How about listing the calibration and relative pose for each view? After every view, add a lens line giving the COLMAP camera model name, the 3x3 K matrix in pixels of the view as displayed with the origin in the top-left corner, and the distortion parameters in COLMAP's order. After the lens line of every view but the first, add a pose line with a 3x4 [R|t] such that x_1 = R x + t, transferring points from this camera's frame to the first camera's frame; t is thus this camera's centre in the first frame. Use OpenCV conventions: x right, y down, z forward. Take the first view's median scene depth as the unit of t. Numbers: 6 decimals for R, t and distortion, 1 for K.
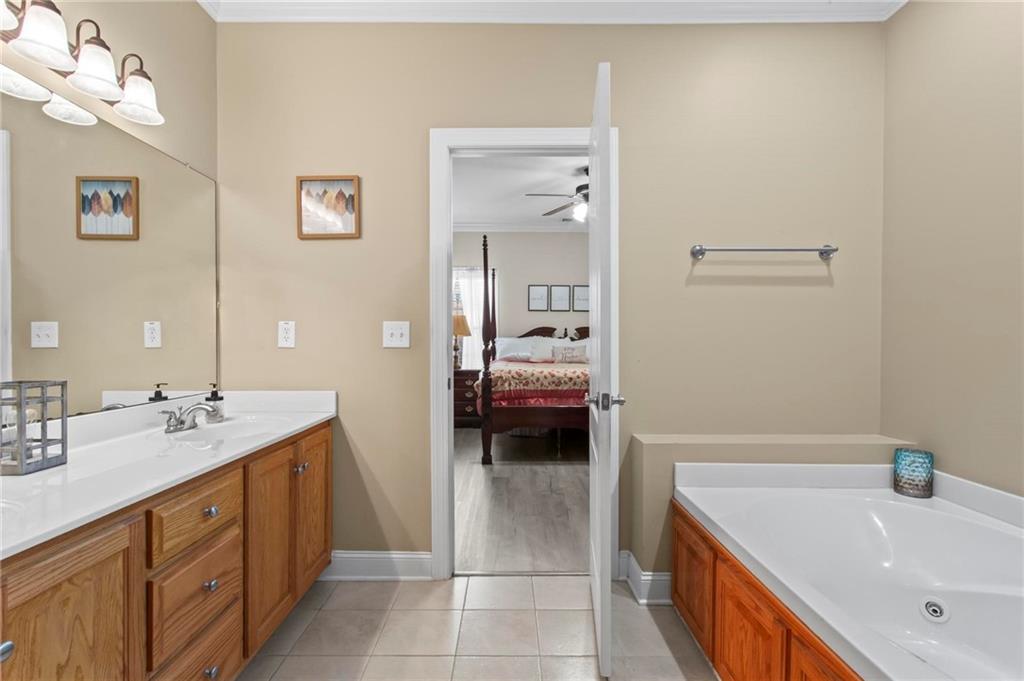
lens RADIAL K [[483.5, 0, 506.6], [0, 483.5, 342.1], [0, 0, 1]] dist [-0.005915, 0.003521]
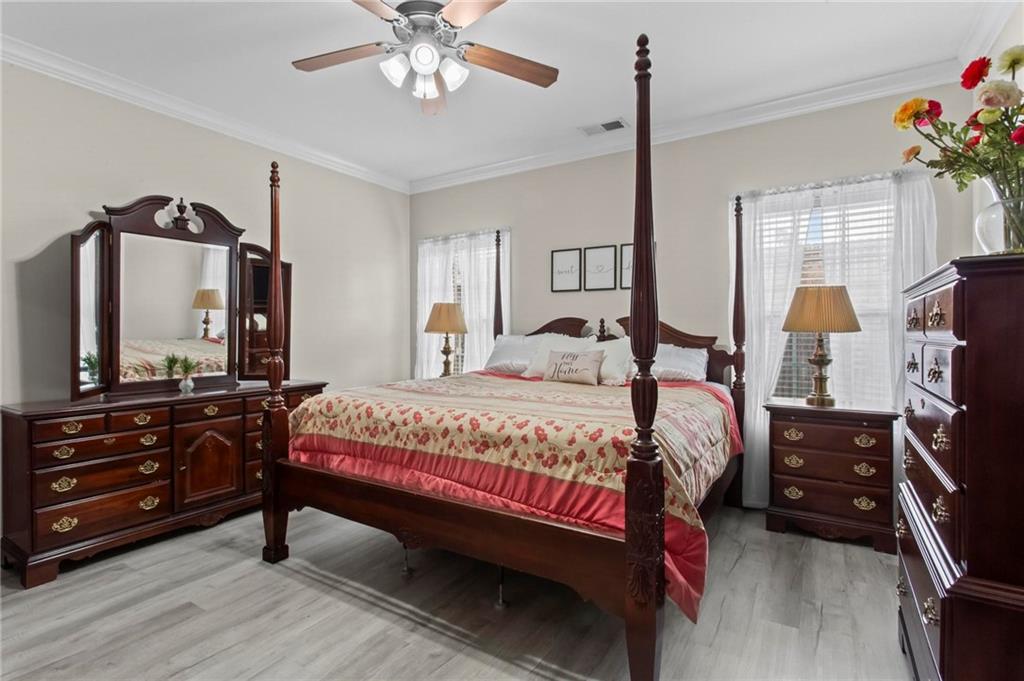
lens RADIAL K [[483.5, 0, 516.3], [0, 483.5, 335.0], [0, 0, 1]] dist [-0.005915, 0.003521]
pose [[0.845022, 0.001023, -0.534730, 0.350166], [-0.000828, 0.999999, 0.000603, -0.010384], [0.534730, -0.000067, 0.845023, 0.460613]]
